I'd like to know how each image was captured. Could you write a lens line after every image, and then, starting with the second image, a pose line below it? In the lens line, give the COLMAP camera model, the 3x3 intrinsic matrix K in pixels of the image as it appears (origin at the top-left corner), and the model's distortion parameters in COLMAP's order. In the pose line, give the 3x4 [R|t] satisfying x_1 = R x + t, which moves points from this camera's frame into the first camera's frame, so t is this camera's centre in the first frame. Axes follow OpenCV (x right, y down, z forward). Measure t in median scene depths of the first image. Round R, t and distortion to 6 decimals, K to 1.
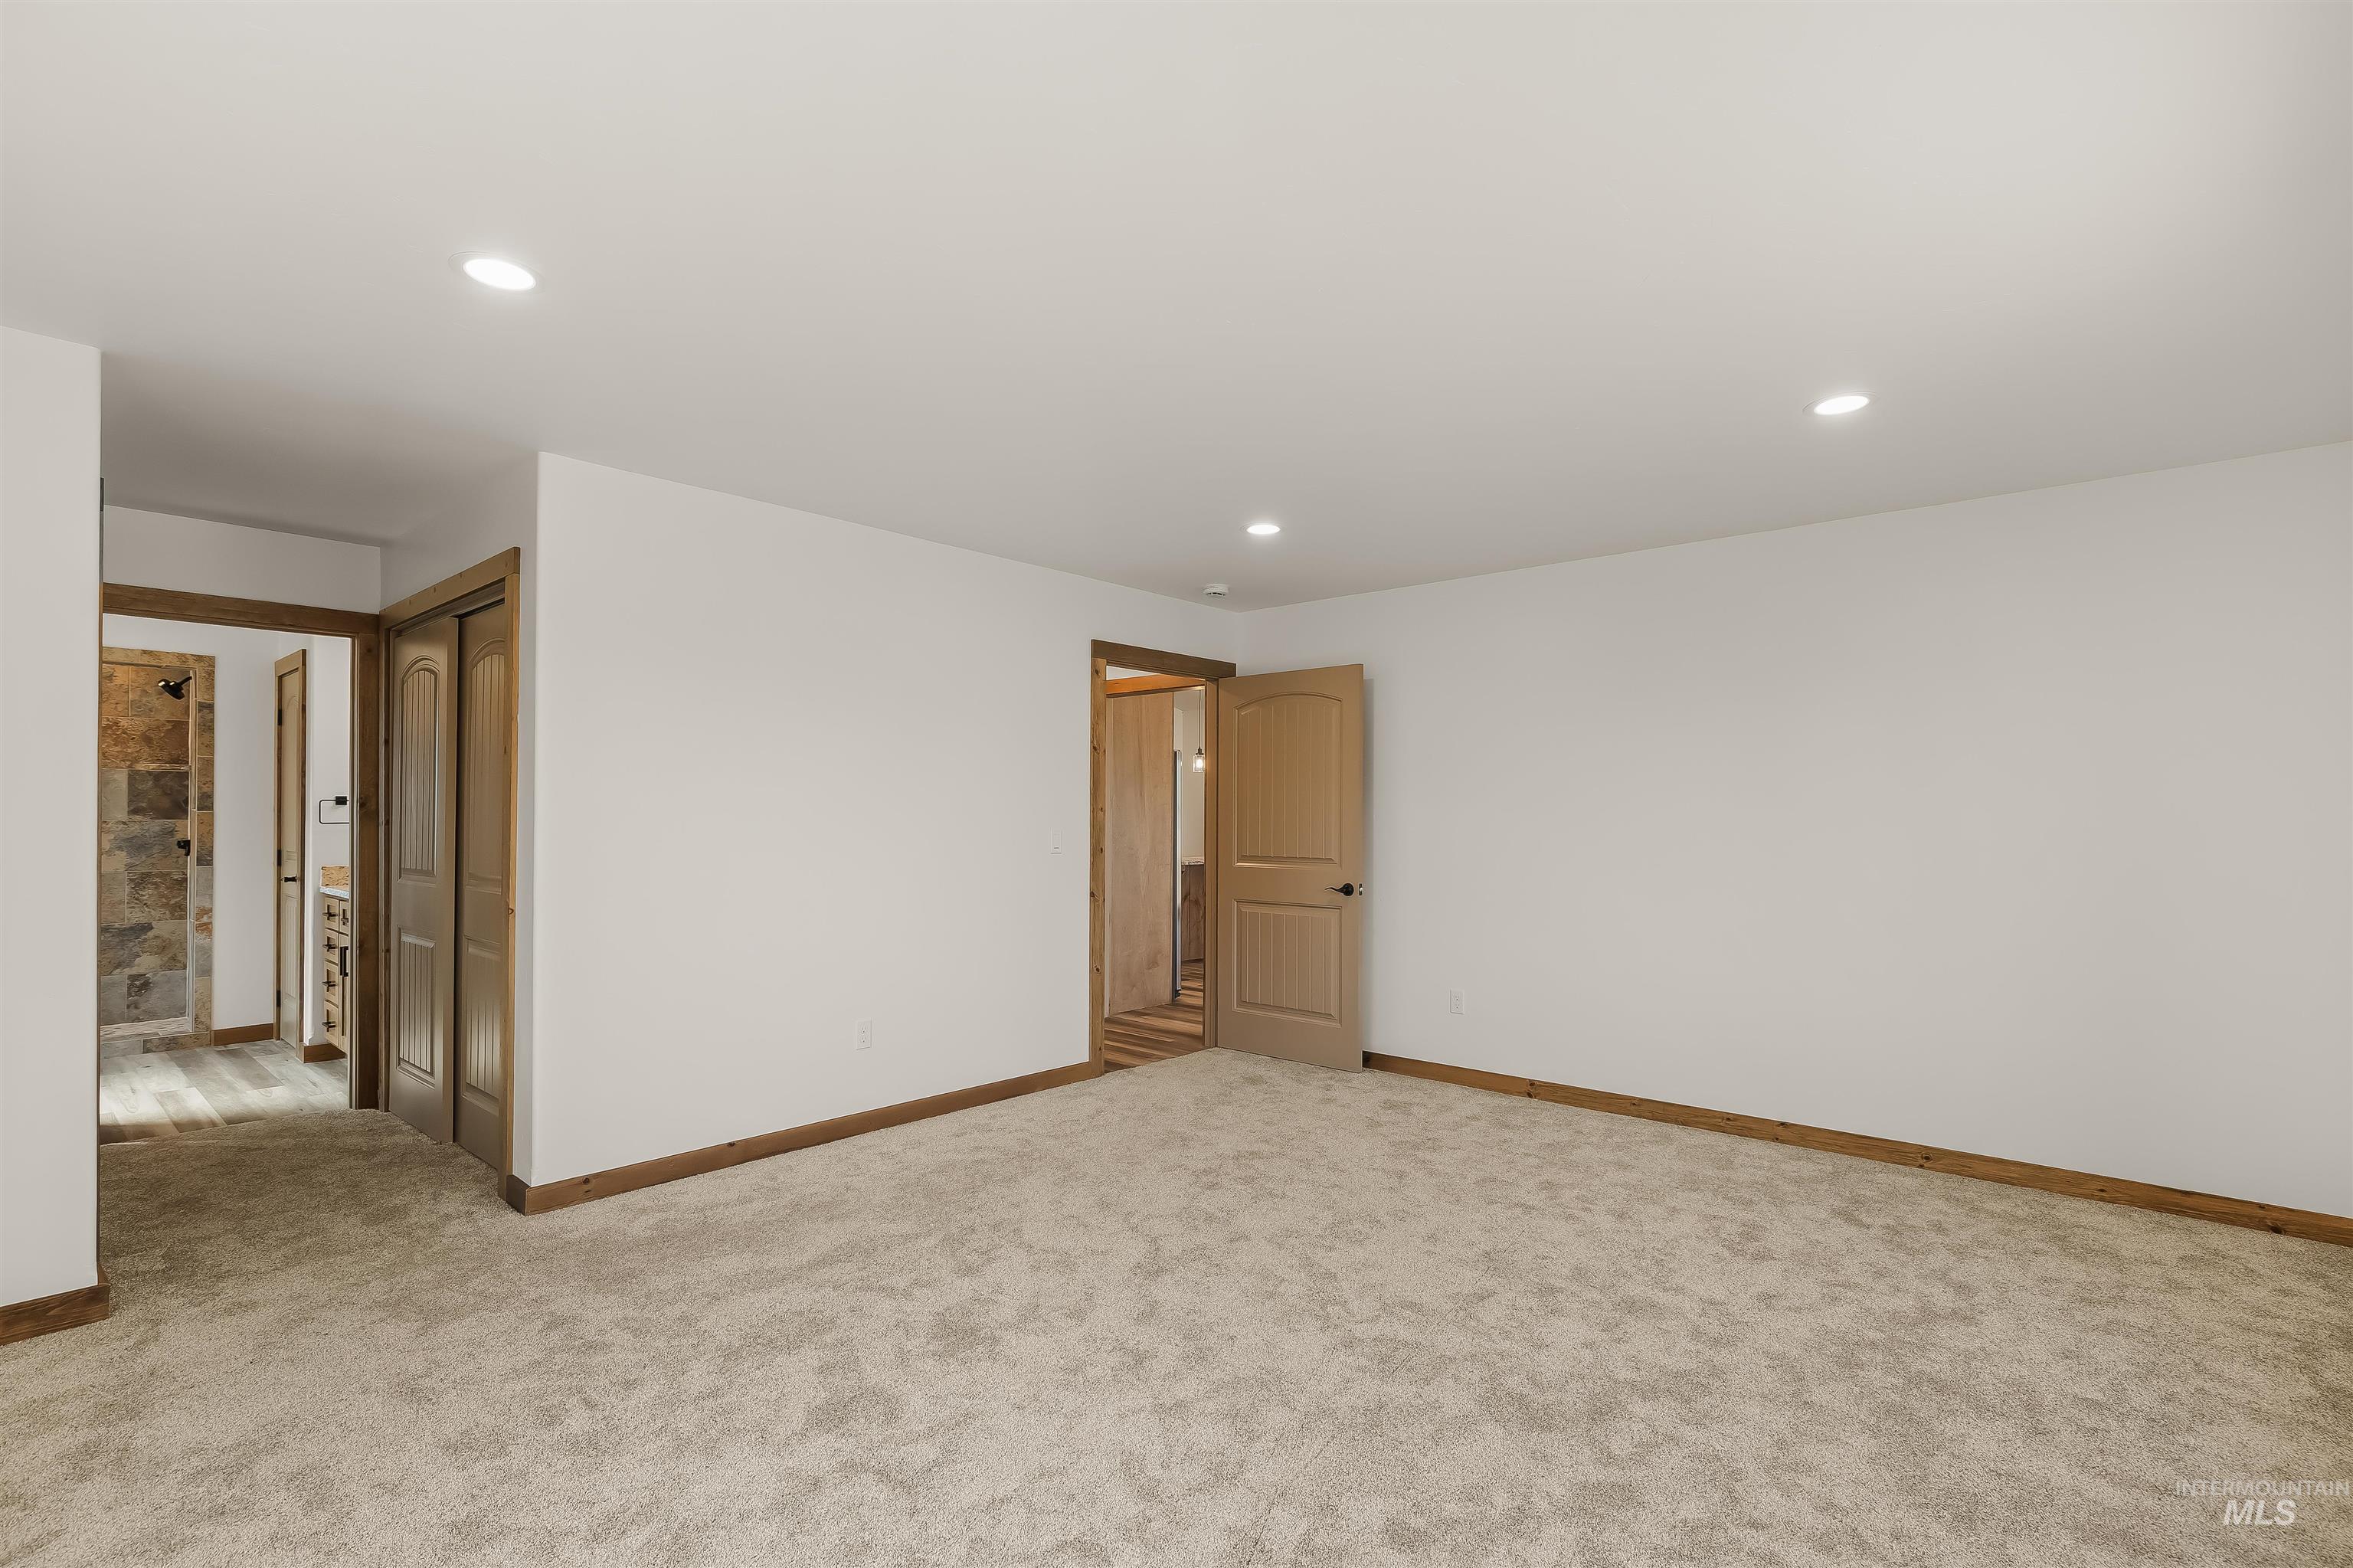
lens RADIAL K [[1095.4, 0, 1207.3], [0, 1095.4, 817.3], [0, 0, 1]] dist [-0.012685, 0.004323]
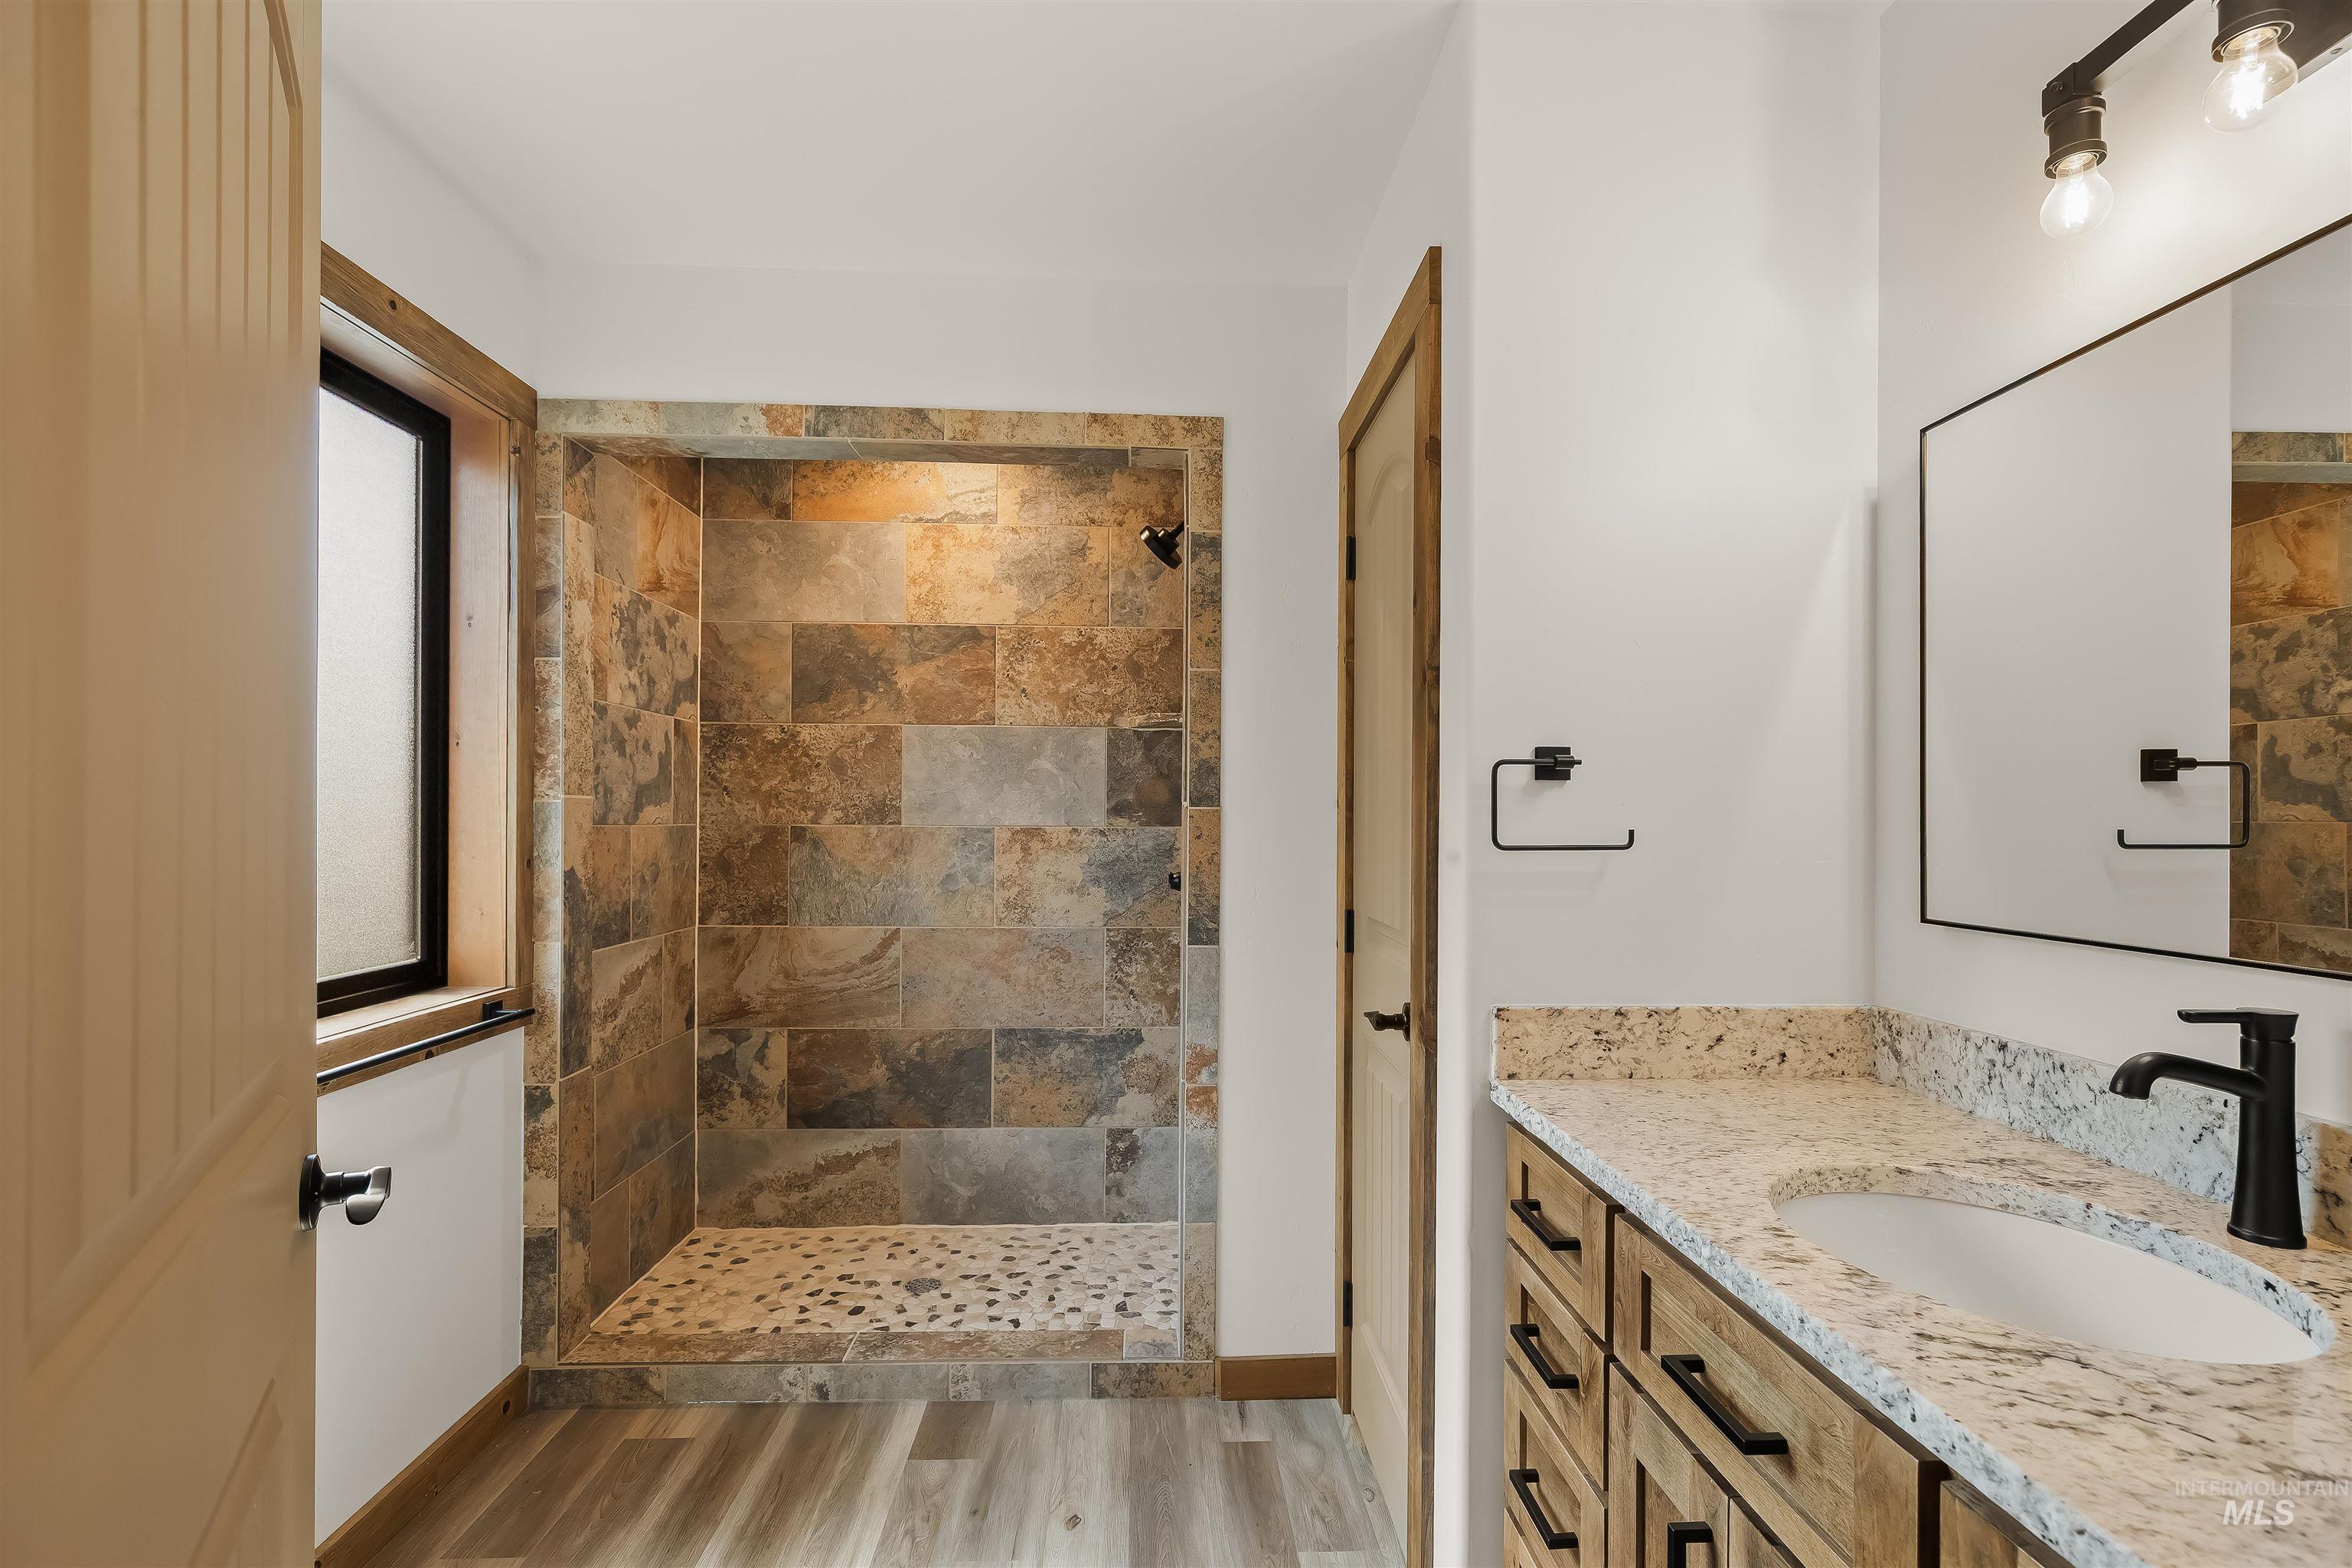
lens RADIAL K [[1094.9, 0, 1192.6], [0, 1094.9, 819.0], [0, 0, 1]] dist [-0.012685, 0.004323]
pose [[0.694621, -0.000021, -0.719376, -0.595543], [0.000146, 1.000000, 0.000111, -0.001236], [0.719376, -0.000182, 0.694621, 0.671825]]
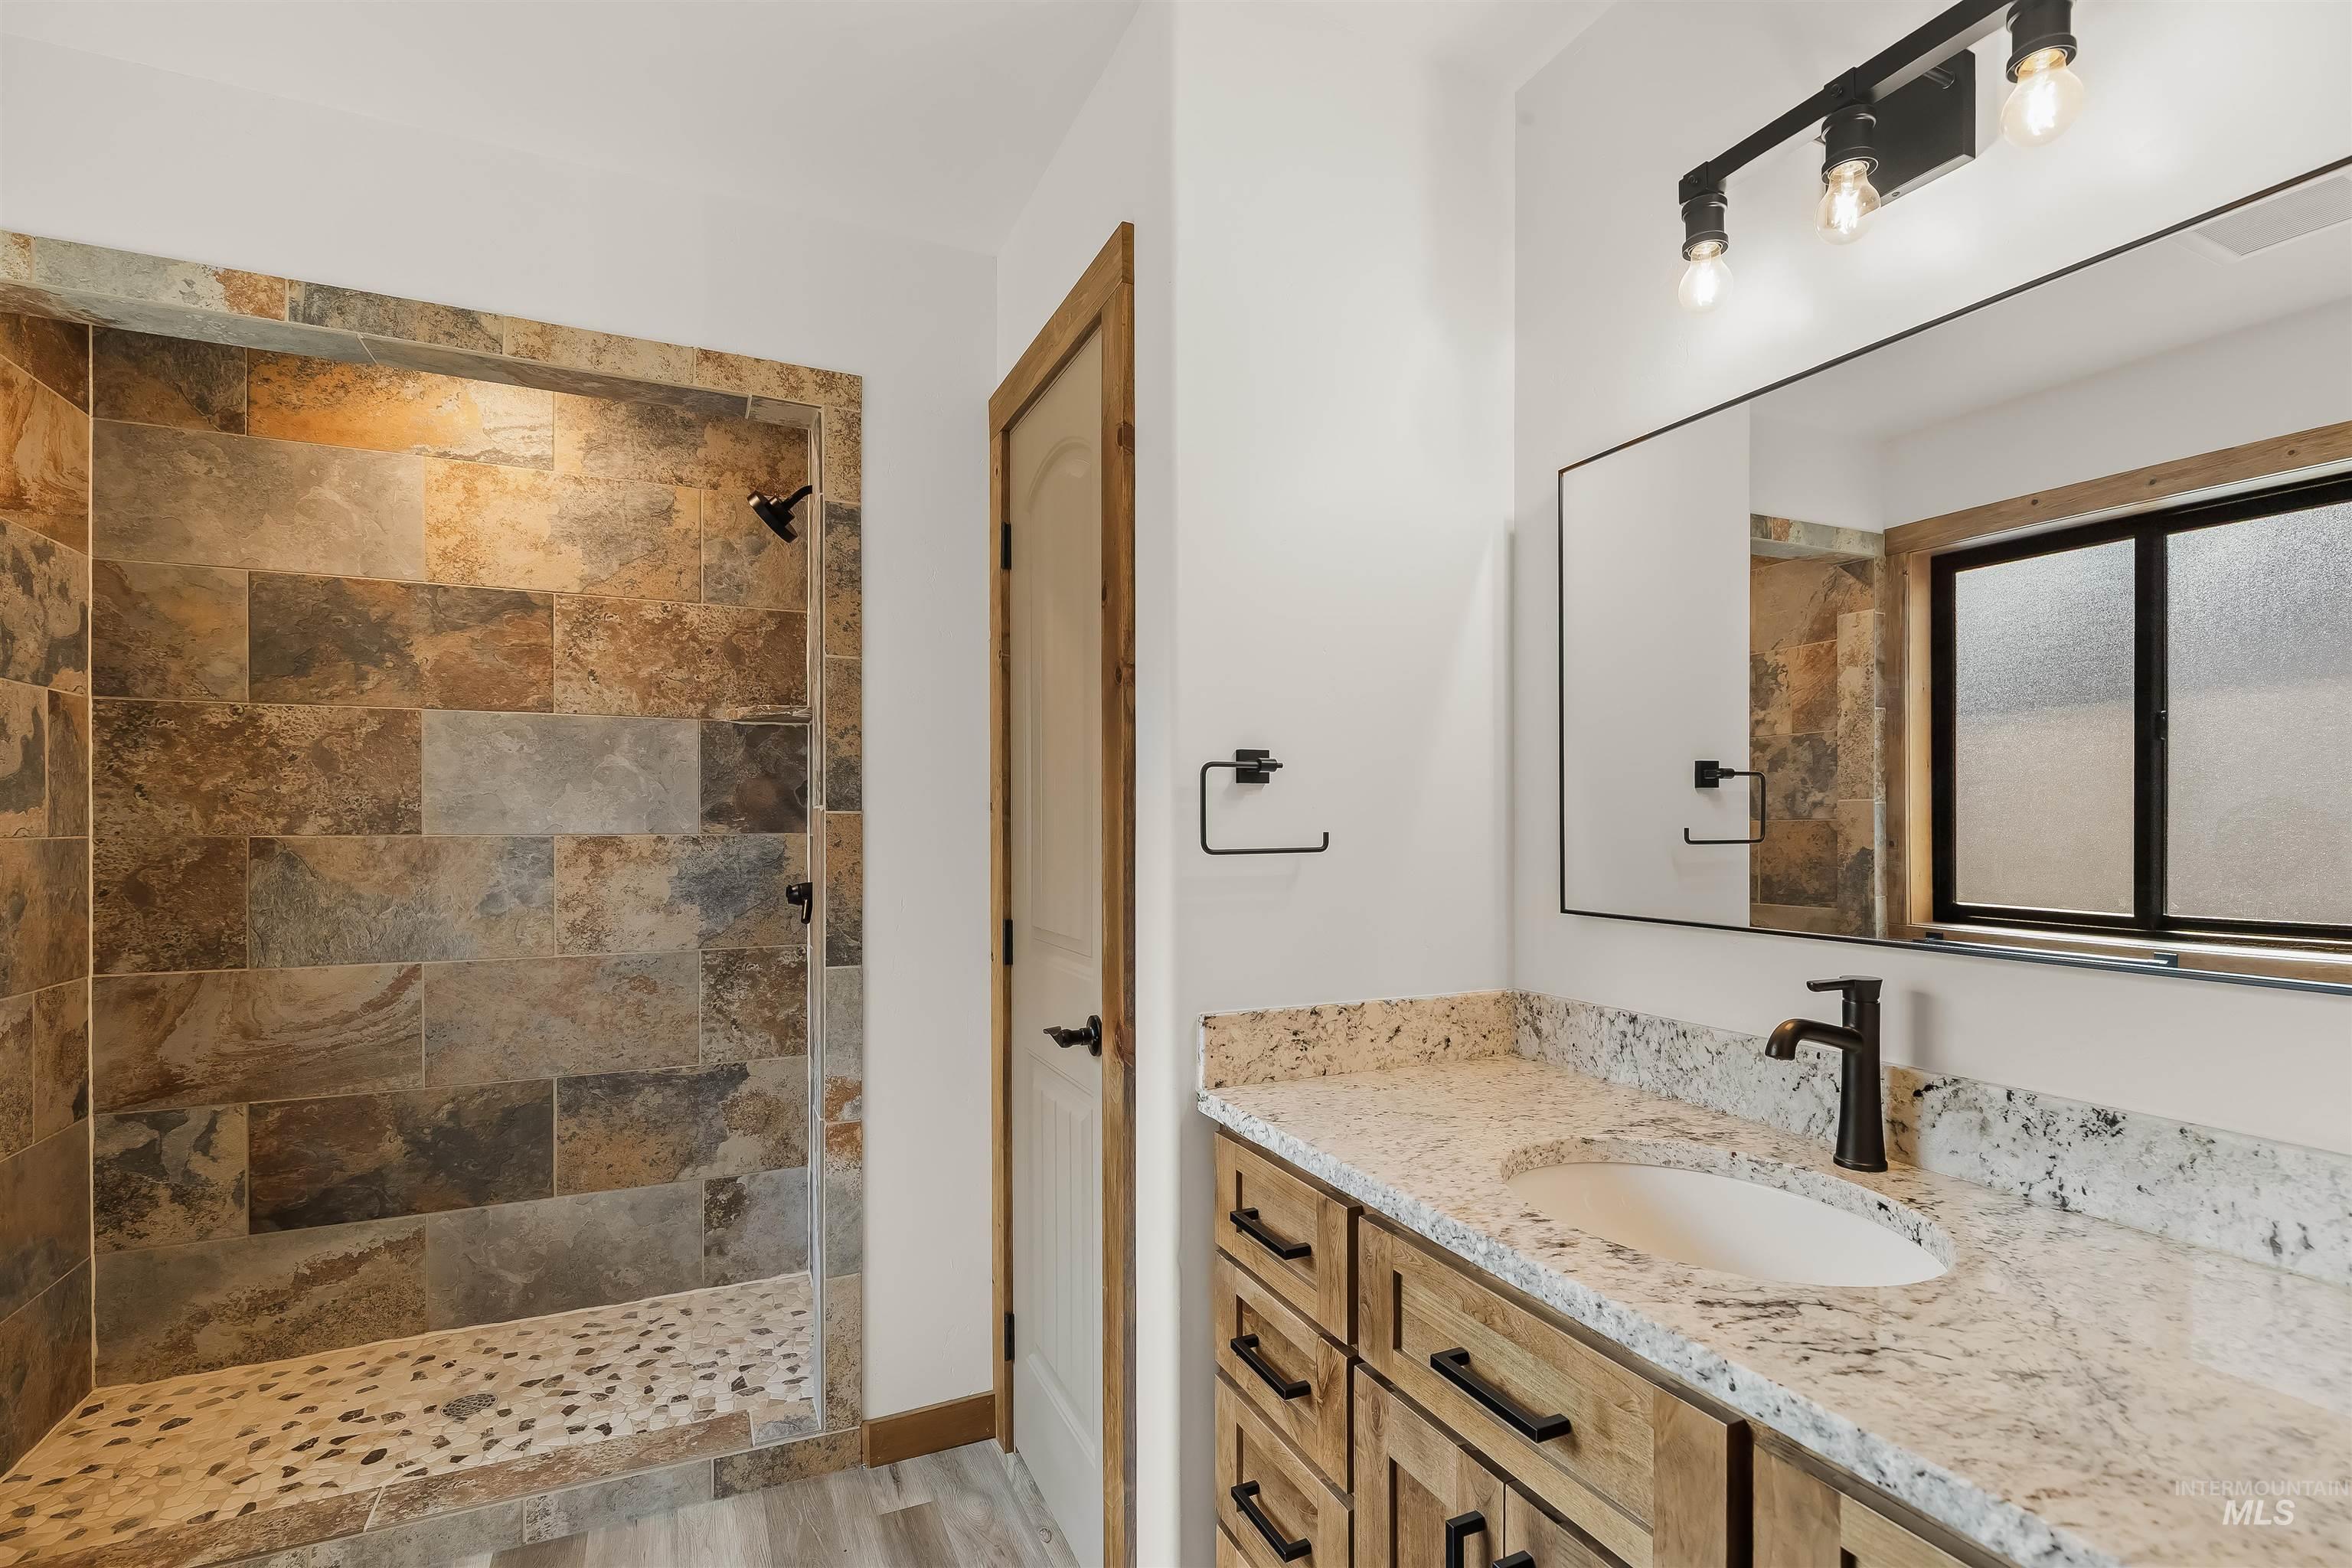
lens RADIAL K [[1094.9, 0, 1194.2], [0, 1094.9, 828.8], [0, 0, 1]] dist [-0.012685, 0.004323]
pose [[0.916396, -0.003348, -0.400258, -0.630221], [0.006783, 0.999951, 0.007165, -0.001546], [0.400215, -0.009281, 0.916374, 0.671522]]
